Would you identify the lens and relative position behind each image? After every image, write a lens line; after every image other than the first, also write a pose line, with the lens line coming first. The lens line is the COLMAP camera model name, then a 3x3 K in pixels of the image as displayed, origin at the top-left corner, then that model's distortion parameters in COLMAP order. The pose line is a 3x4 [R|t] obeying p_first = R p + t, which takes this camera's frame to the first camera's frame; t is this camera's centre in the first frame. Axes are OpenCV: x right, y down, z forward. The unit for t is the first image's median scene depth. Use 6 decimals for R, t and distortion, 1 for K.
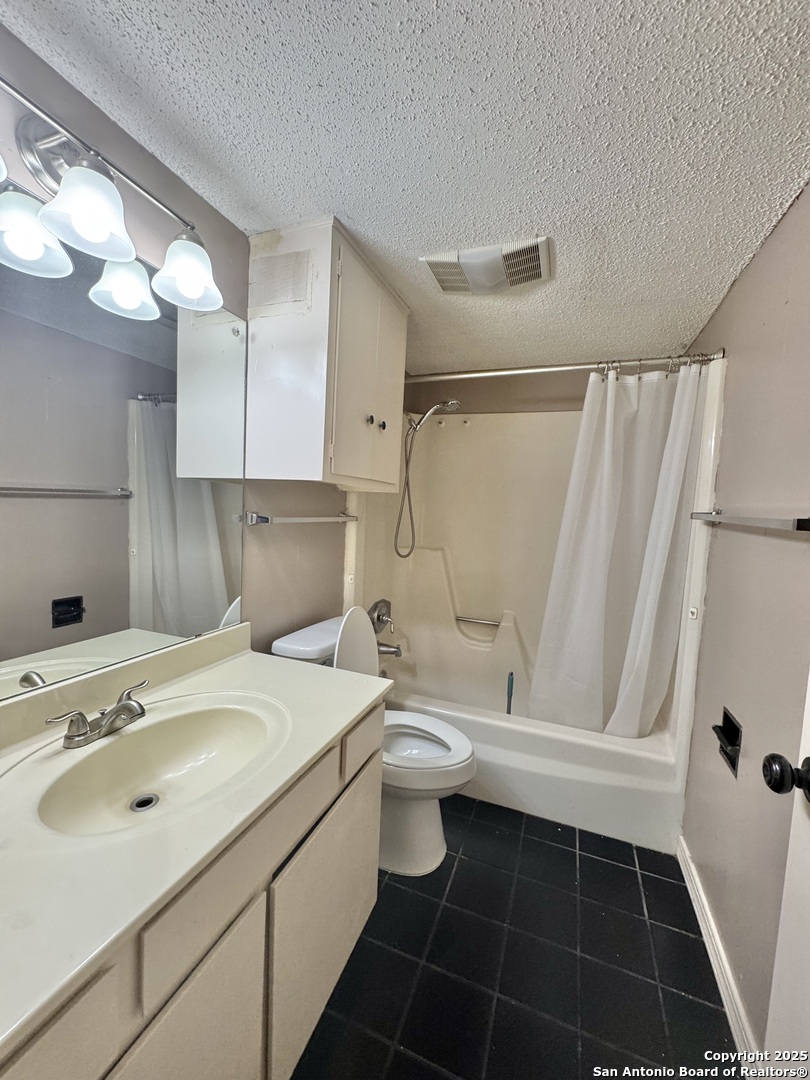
lens RADIAL K [[431.7, 0, 406.7], [0, 431.7, 541.1], [0, 0, 1]] dist [-0.002751, -0.000033]
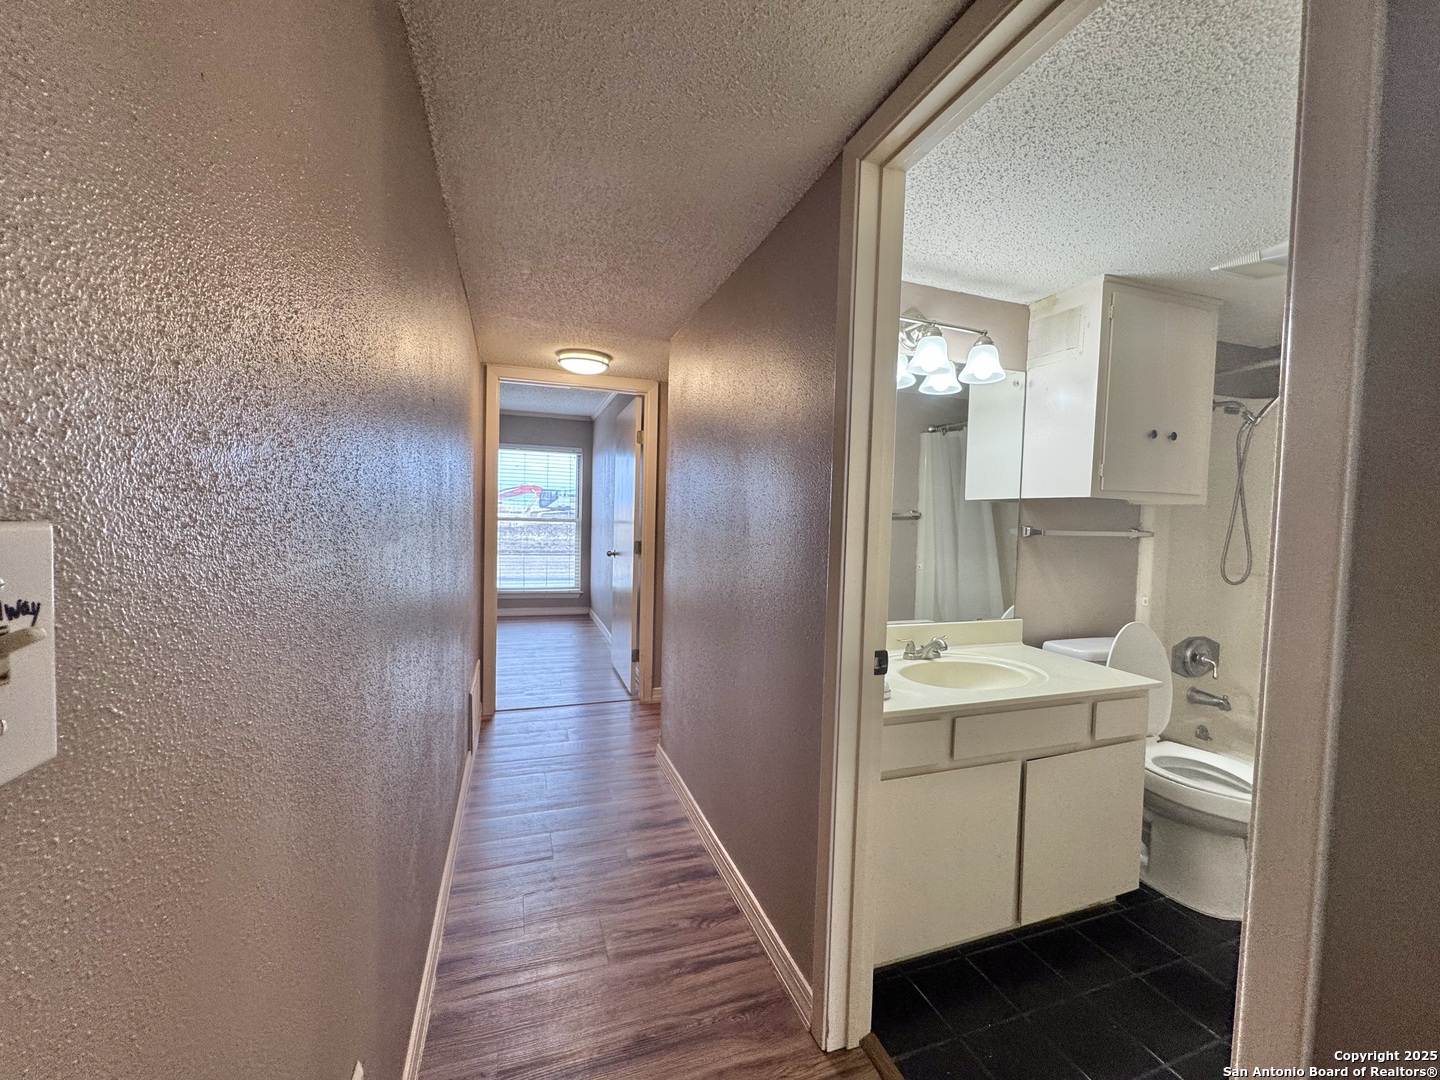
lens RADIAL K [[575.6, 0, 720.5], [0, 575.6, 537.7], [0, 0, 1]] dist [-0.002751, -0.000033]
pose [[0.651962, 0.000020, -0.758252, 0.278121], [-0.052604, 0.997592, -0.045204, 0.076805], [0.756425, 0.069359, 0.650393, -0.632899]]
